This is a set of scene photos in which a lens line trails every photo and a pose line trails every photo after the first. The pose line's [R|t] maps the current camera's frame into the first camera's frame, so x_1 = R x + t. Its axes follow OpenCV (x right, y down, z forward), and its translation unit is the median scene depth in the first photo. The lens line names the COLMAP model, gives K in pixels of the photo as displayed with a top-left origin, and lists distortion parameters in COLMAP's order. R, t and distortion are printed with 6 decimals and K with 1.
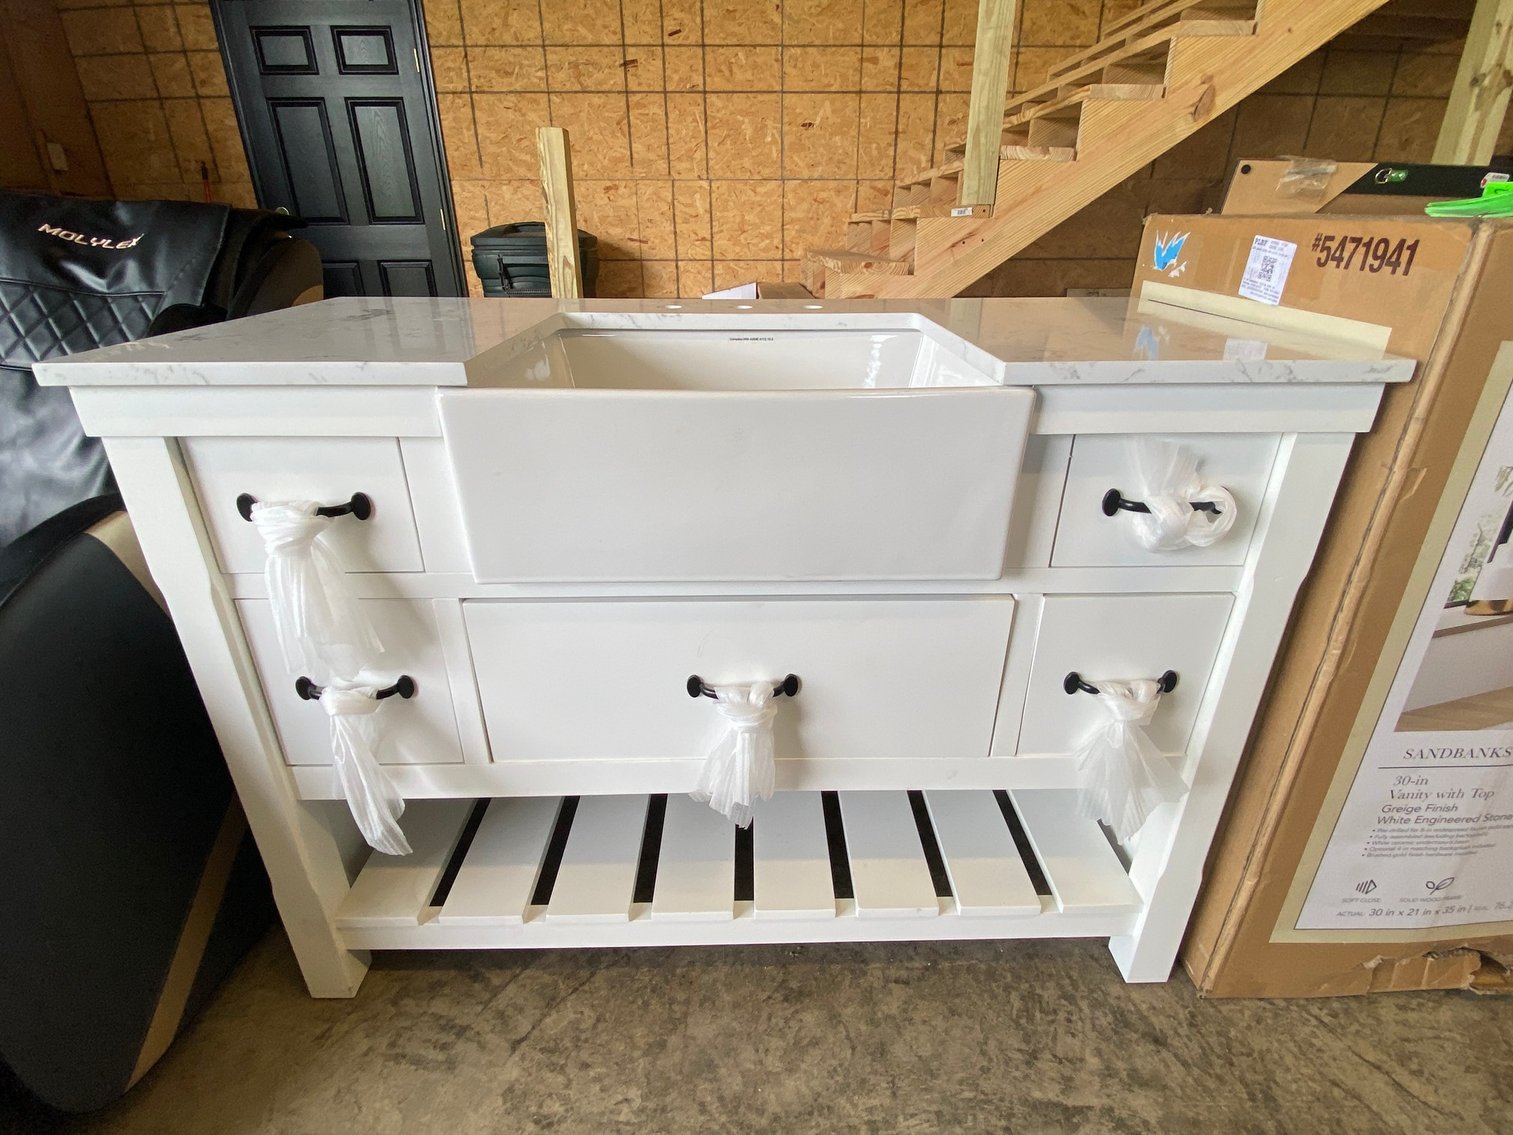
lens RADIAL K [[741.2, 0, 761.7], [0, 741.2, 569.3], [0, 0, 1]] dist [0.000341, -0.011096]
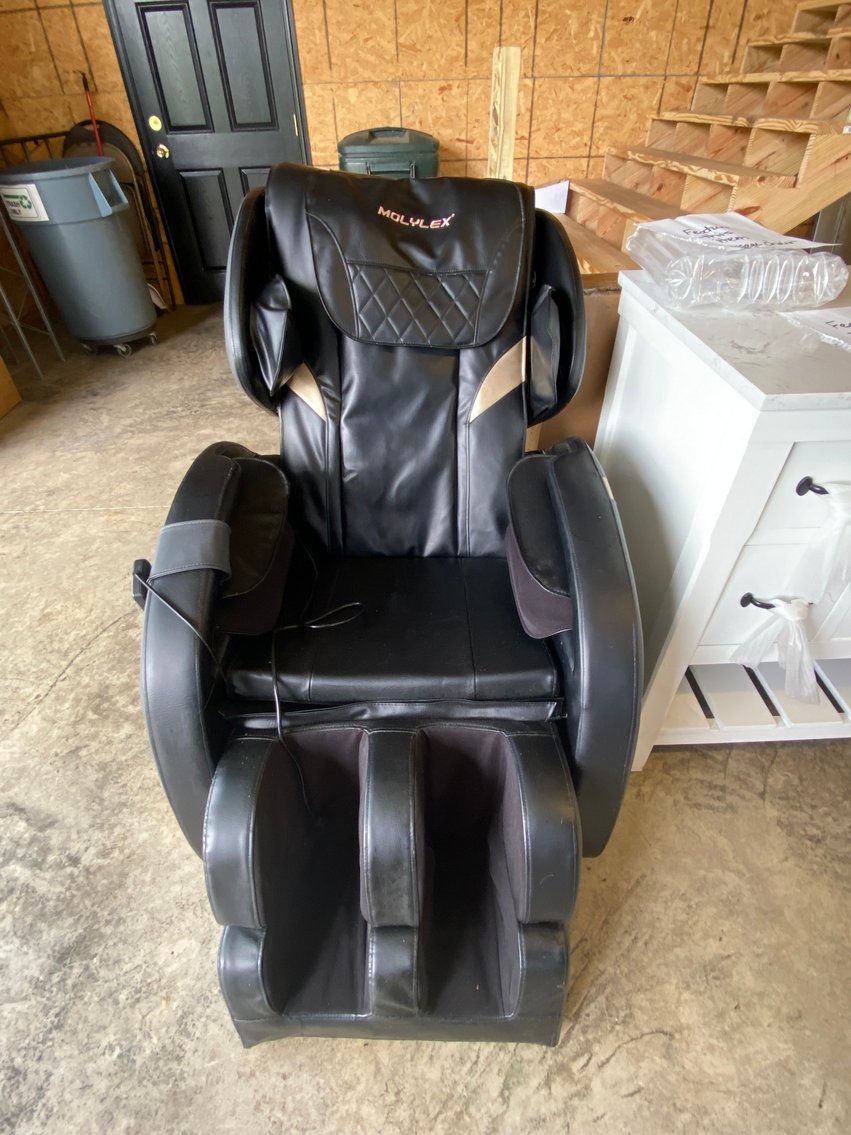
lens RADIAL K [[556.0, 0, 418.8], [0, 556.0, 568.3], [0, 0, 1]] dist [0.000341, -0.011096]
pose [[0.999336, -0.035416, 0.008513, -0.282344], [0.031734, 0.961270, 0.273776, -0.048003], [-0.017879, -0.273324, 0.961756, -0.001361]]
